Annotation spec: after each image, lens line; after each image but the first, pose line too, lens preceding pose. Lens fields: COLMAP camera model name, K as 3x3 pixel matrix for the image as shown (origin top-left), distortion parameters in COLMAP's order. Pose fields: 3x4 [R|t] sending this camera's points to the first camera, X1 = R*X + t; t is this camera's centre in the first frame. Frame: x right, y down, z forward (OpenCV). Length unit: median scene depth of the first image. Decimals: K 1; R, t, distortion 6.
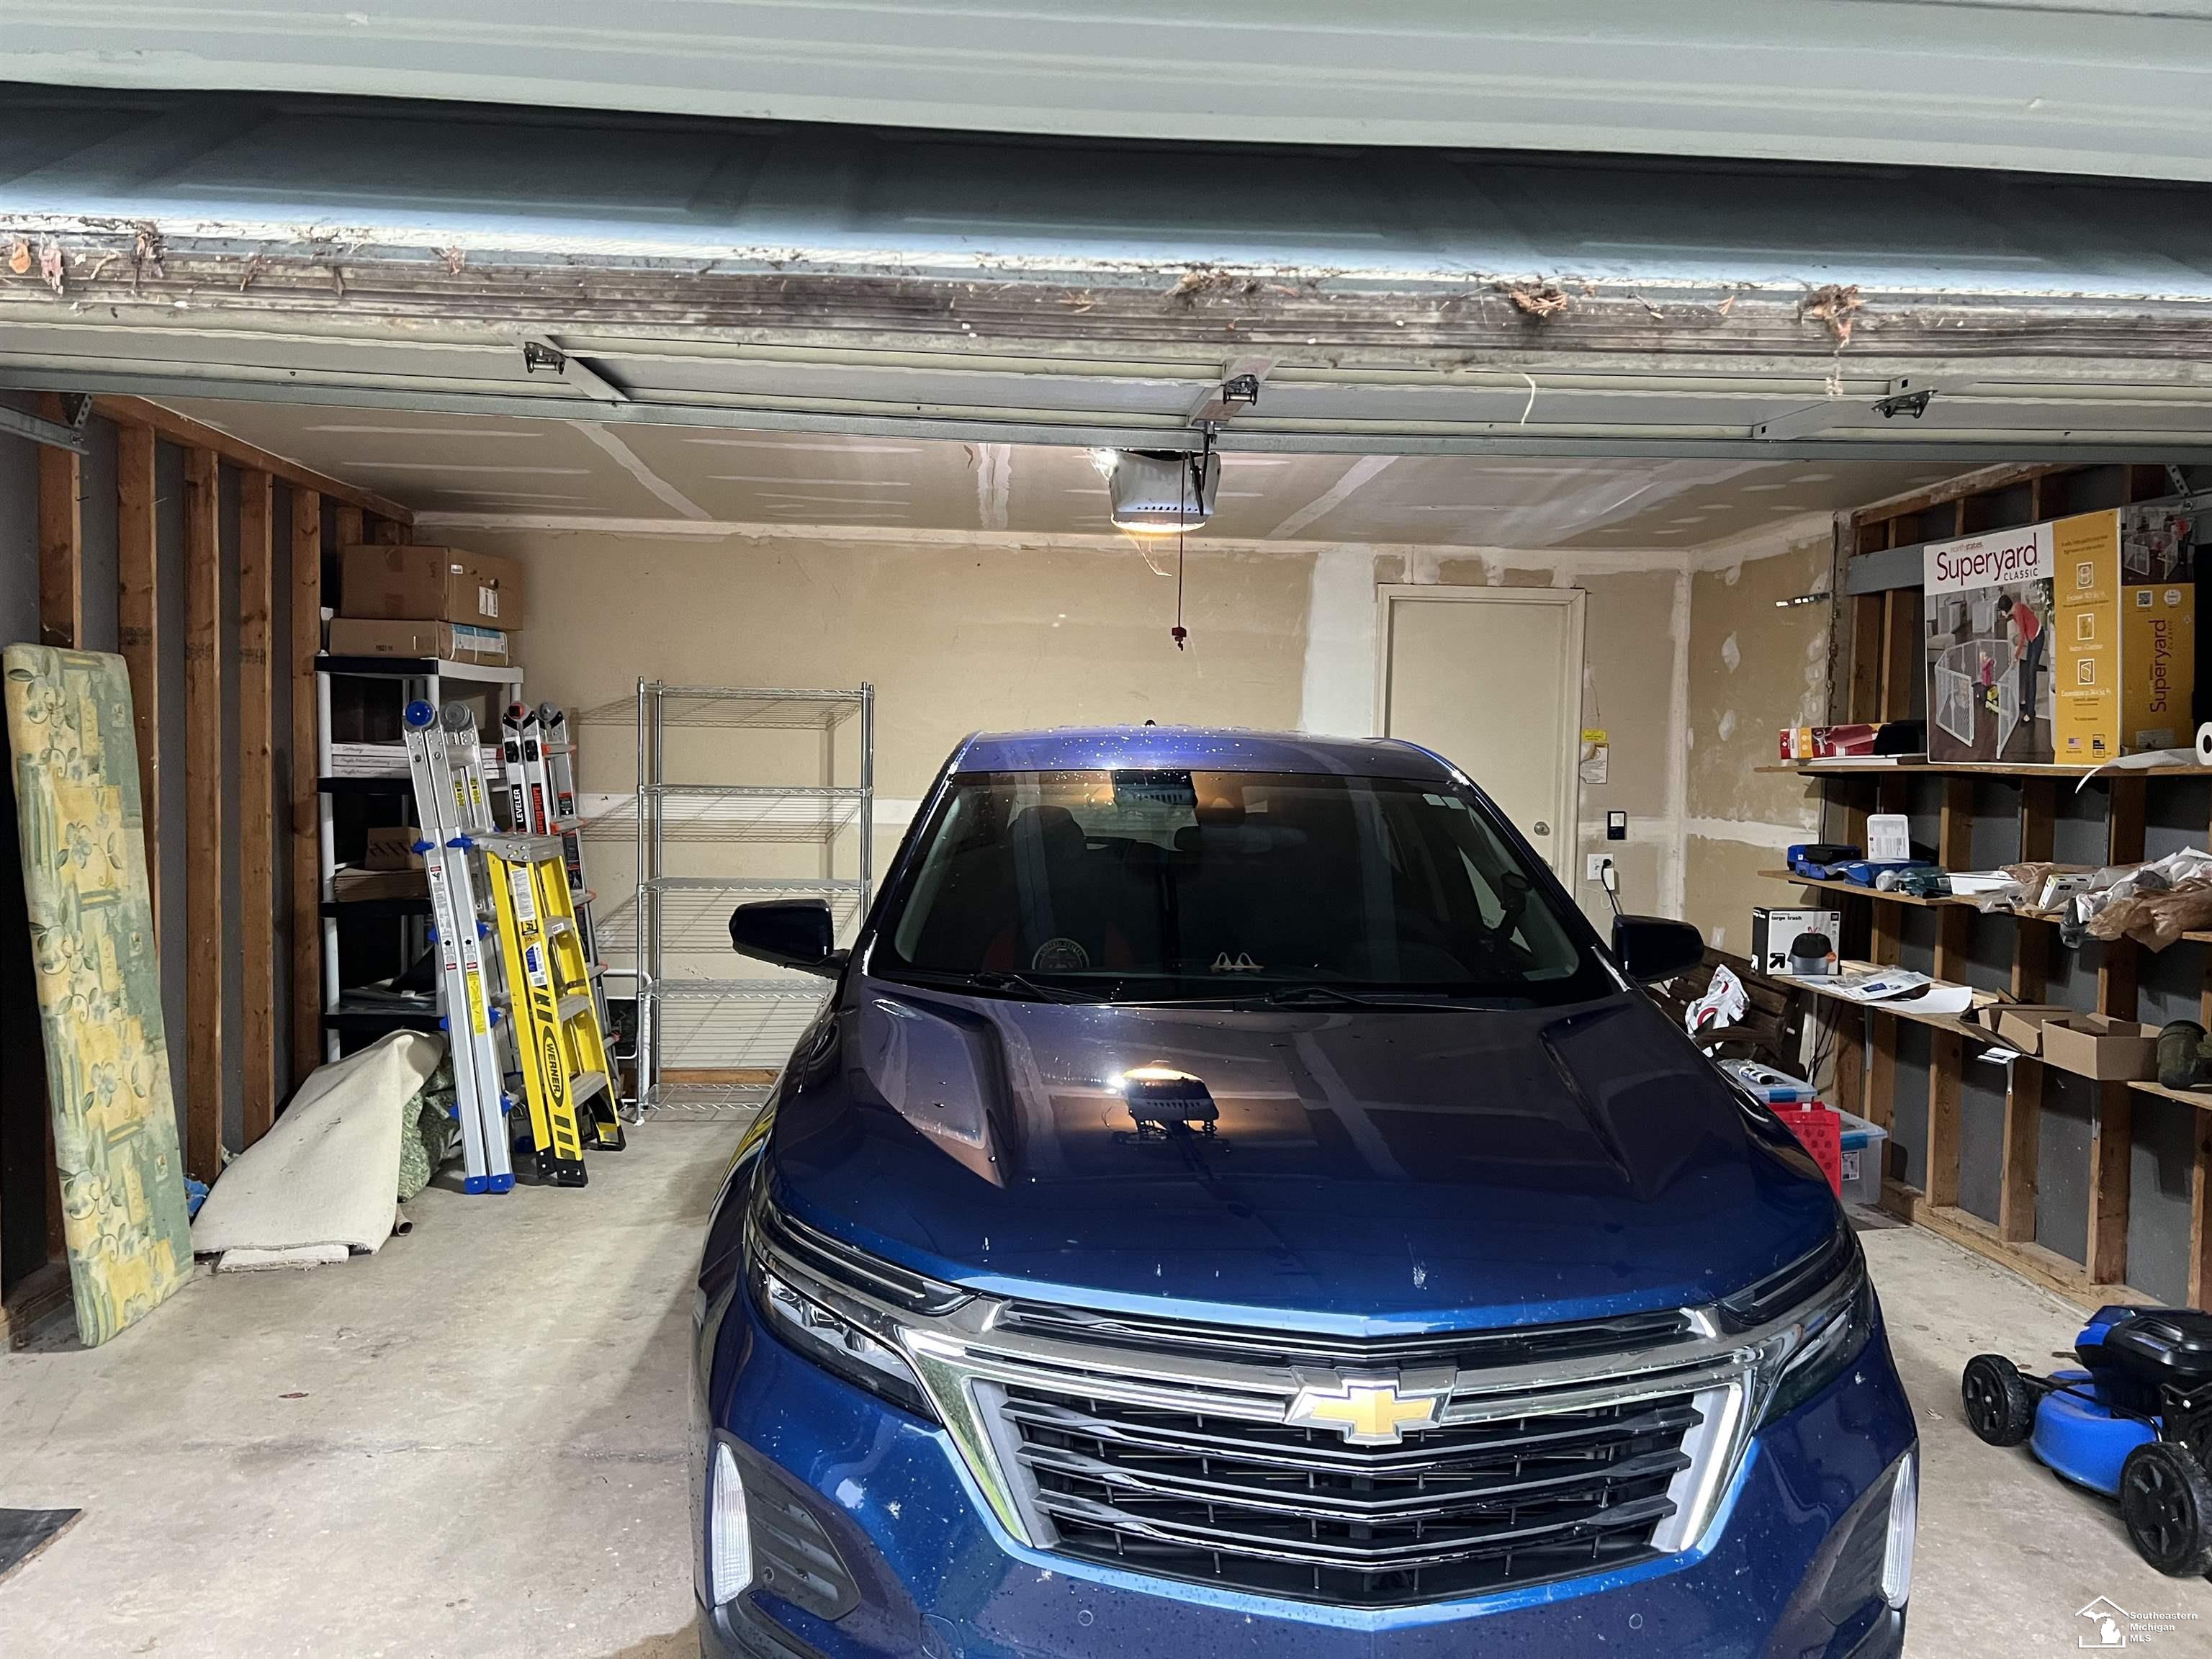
lens RADIAL K [[1736.5, 0, 1106.0], [0, 1736.5, 829.5], [0, 0, 1]] dist [0.079676, -0.057955]
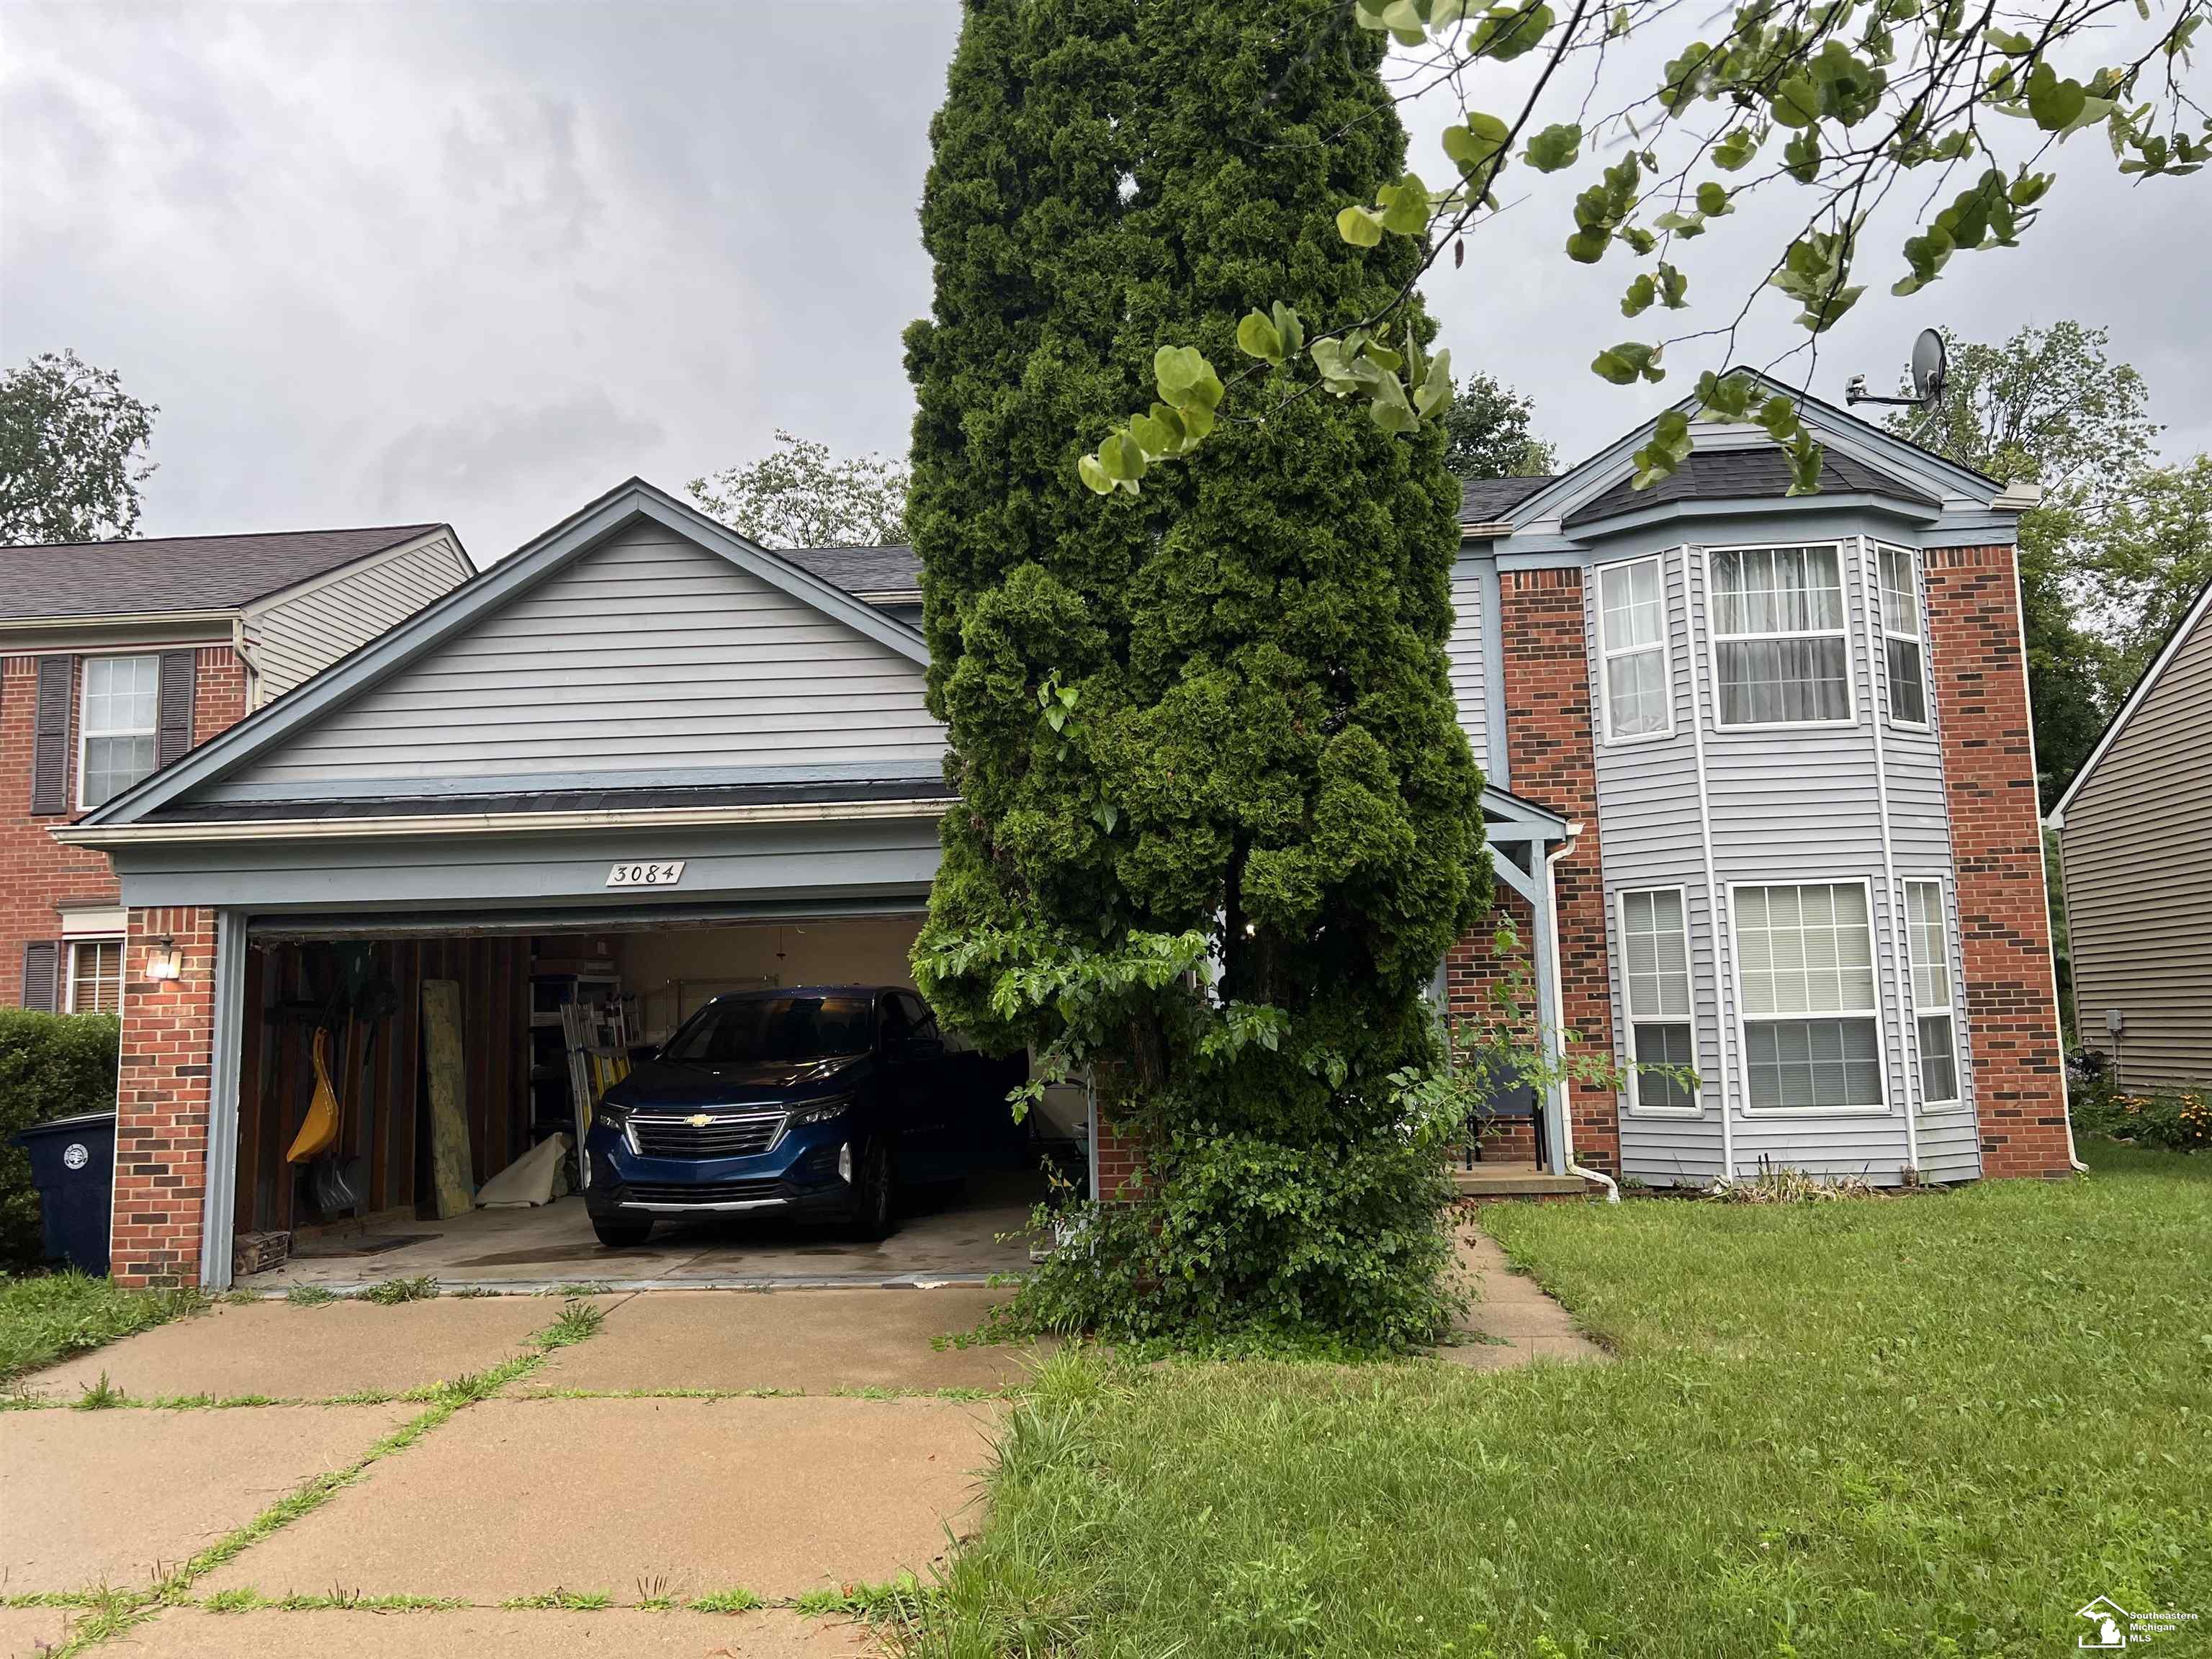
lens RADIAL K [[1736.5, 0, 1106.0], [0, 1736.5, 829.5], [0, 0, 1]] dist [0.079676, -0.057955]
pose [[0.990849, -0.054533, -0.123468, 0.653945], [0.034876, 0.987125, -0.156101, 0.107819], [0.130391, 0.150366, 0.979994, -1.297484]]
